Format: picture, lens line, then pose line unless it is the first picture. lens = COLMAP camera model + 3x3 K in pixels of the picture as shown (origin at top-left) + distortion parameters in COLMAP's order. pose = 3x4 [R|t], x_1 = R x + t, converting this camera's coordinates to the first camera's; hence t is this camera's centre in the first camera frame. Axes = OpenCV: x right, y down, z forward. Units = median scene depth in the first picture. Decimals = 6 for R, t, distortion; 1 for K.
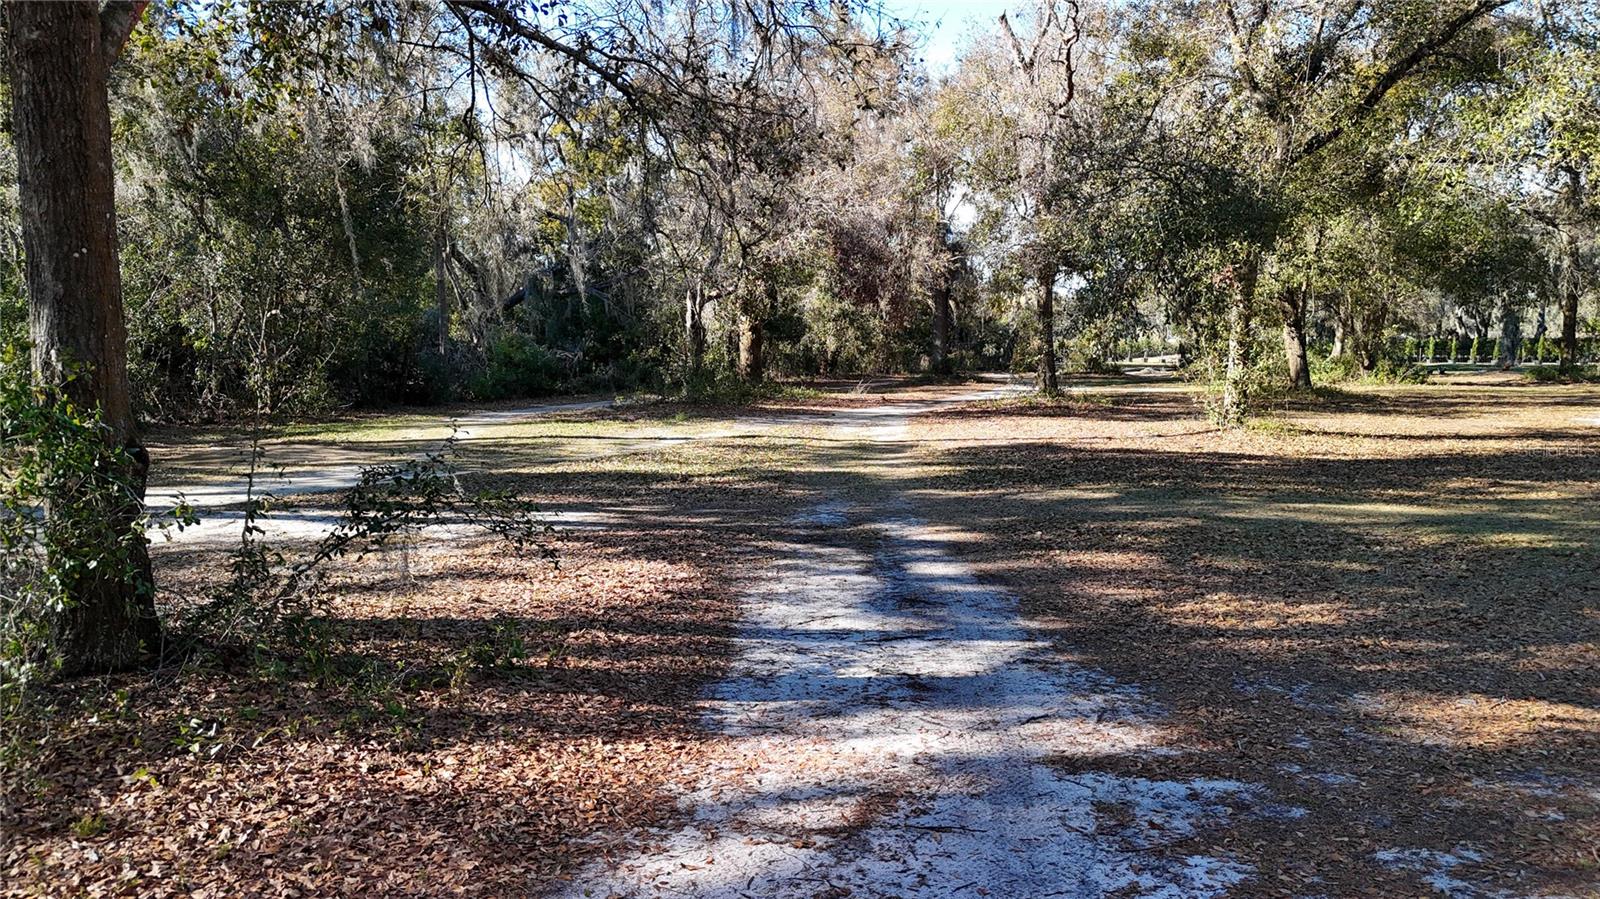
lens RADIAL K [[1146.1, 0, 794.7], [0, 1146.1, 449.9], [0, 0, 1]] dist [0.057501, -0.004057]
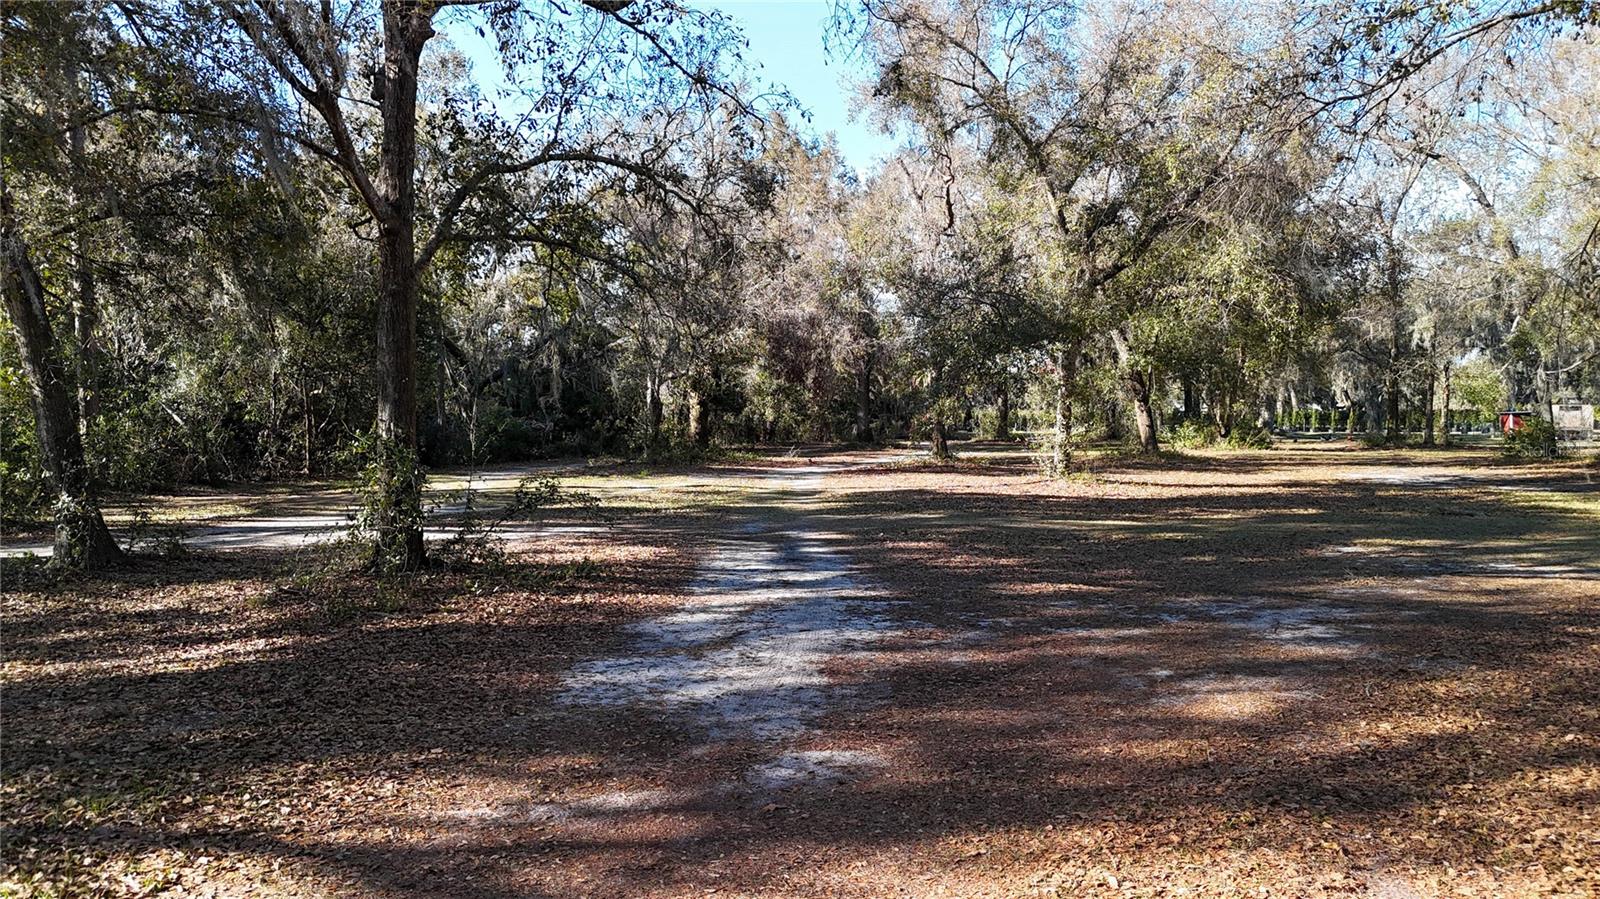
lens RADIAL K [[1146.1, 0, 803.1], [0, 1146.1, 452.6], [0, 0, 1]] dist [0.057501, -0.004057]
pose [[0.998500, -0.002658, 0.054681, 0.005000], [0.005845, 0.998287, -0.058214, 0.018925], [-0.054433, 0.058446, 0.996805, -0.225057]]
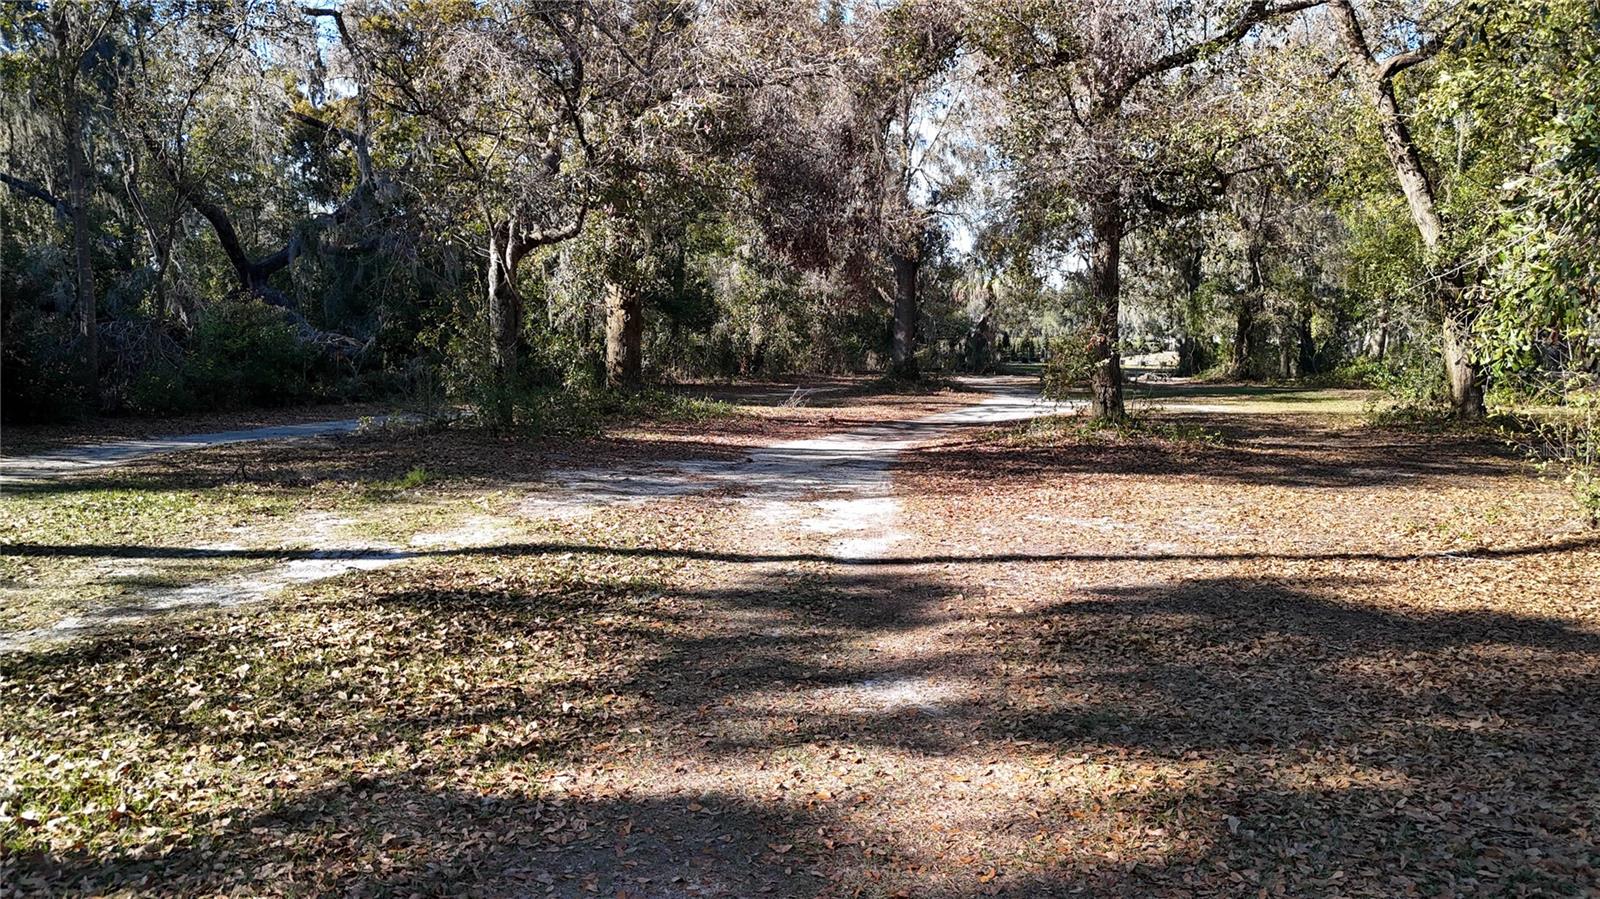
lens RADIAL K [[1146.1, 0, 801.7], [0, 1146.1, 449.6], [0, 0, 1]] dist [0.057501, -0.004057]
pose [[0.997567, 0.014738, 0.068134, 0.020593], [-0.015117, 0.999873, 0.005045, -0.036714], [-0.068051, -0.006062, 0.997663, 0.430220]]
